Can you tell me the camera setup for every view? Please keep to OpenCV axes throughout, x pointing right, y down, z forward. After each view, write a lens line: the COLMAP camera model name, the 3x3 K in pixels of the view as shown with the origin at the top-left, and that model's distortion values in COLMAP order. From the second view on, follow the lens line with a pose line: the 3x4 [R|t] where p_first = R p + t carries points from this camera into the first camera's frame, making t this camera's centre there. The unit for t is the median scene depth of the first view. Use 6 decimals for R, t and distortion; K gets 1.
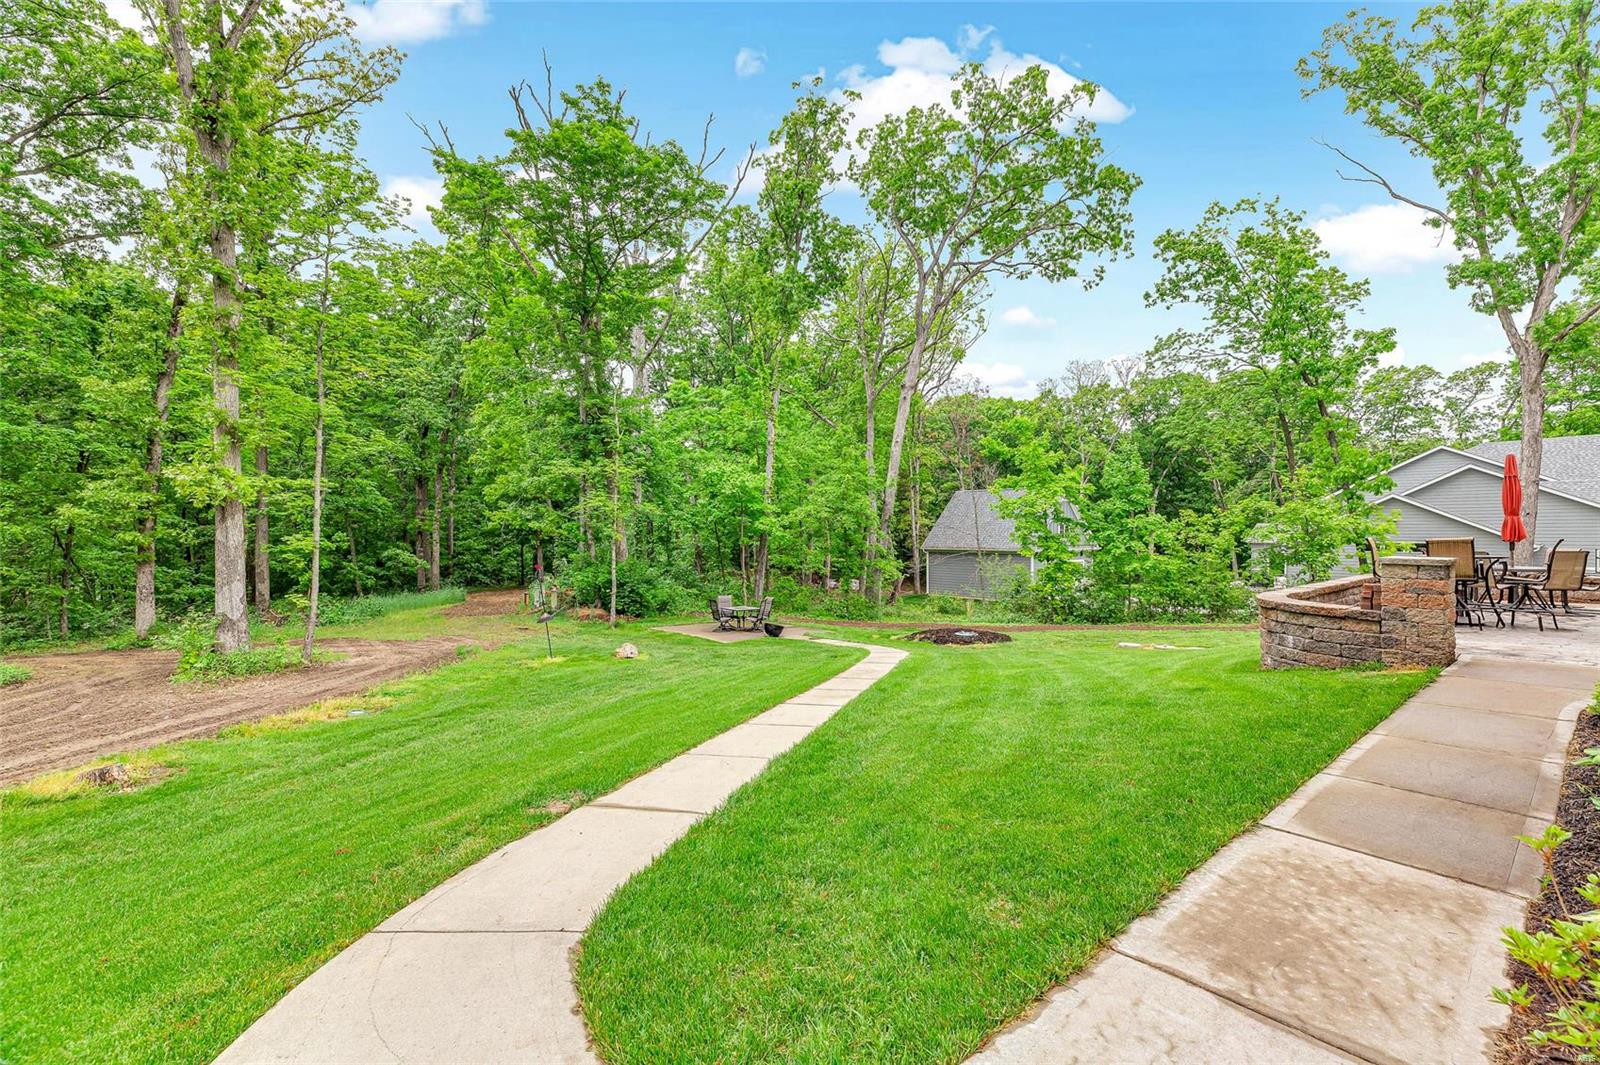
lens RADIAL K [[711.5, 0, 805.6], [0, 711.5, 534.1], [0, 0, 1]] dist [0.005116, 0.000307]
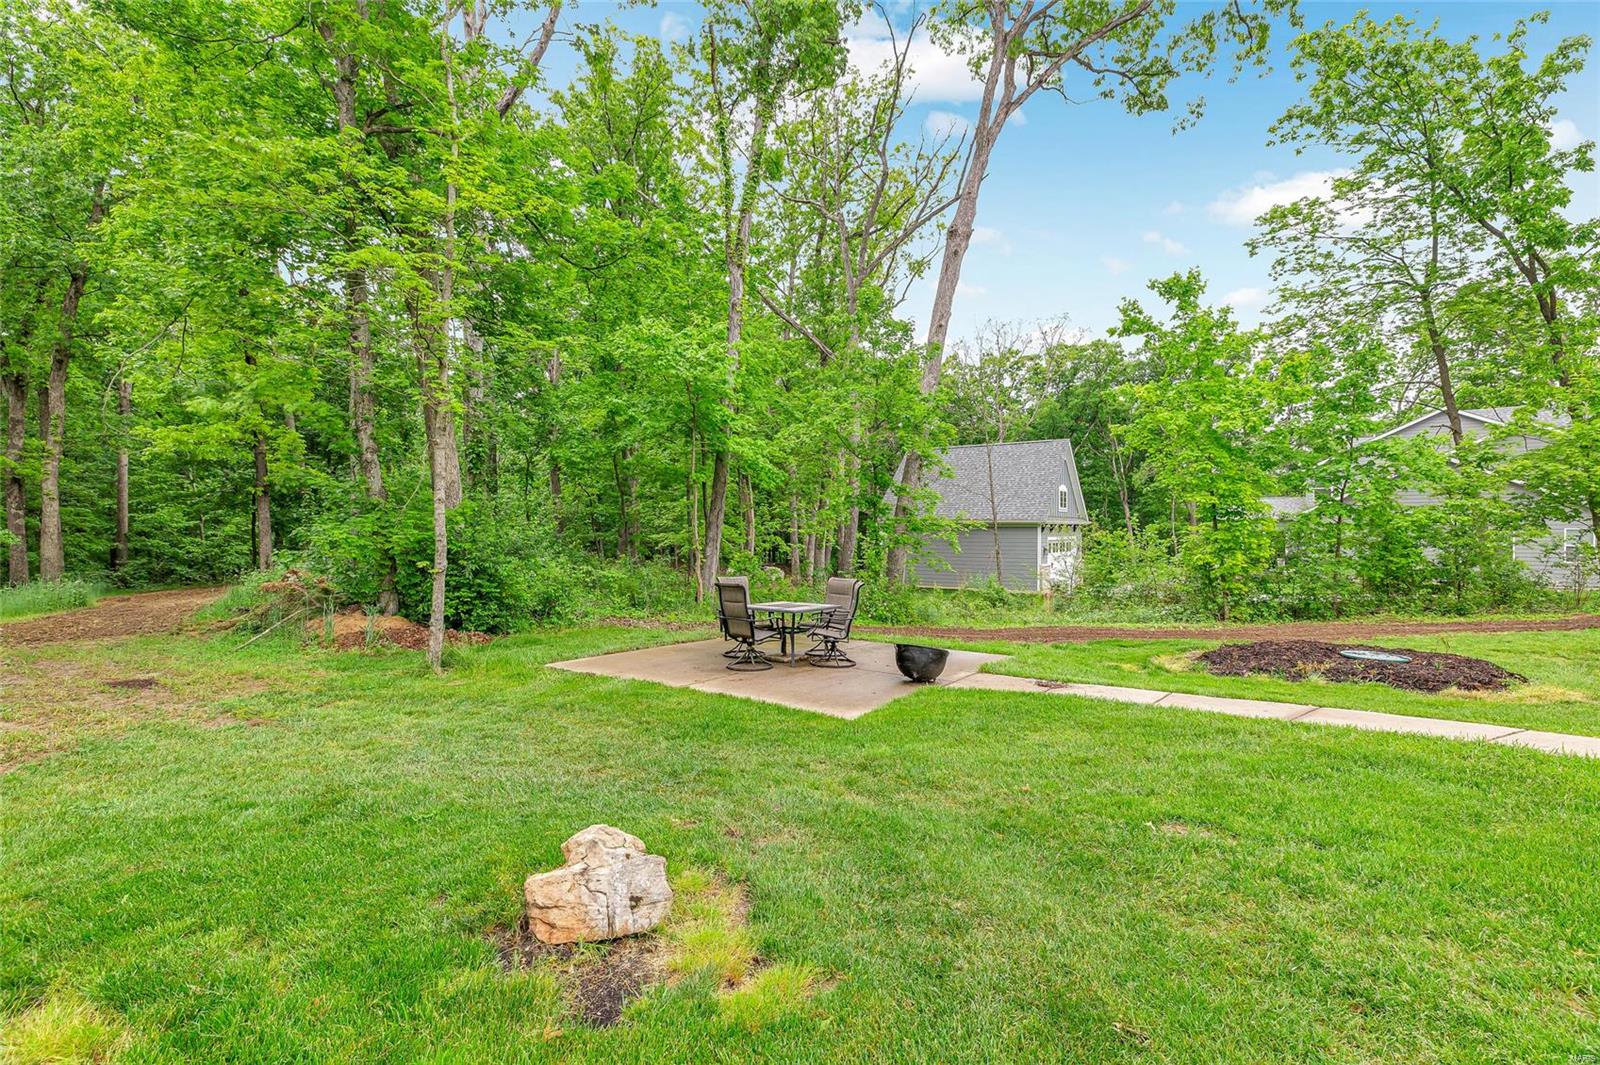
lens RADIAL K [[711.5, 0, 792.1], [0, 711.5, 526.8], [0, 0, 1]] dist [0.005116, 0.000307]
pose [[0.970402, 0.005133, 0.241441, -0.165284], [-0.003647, 0.999972, -0.006600, 0.055031], [-0.241468, 0.005524, 0.970393, 0.544181]]
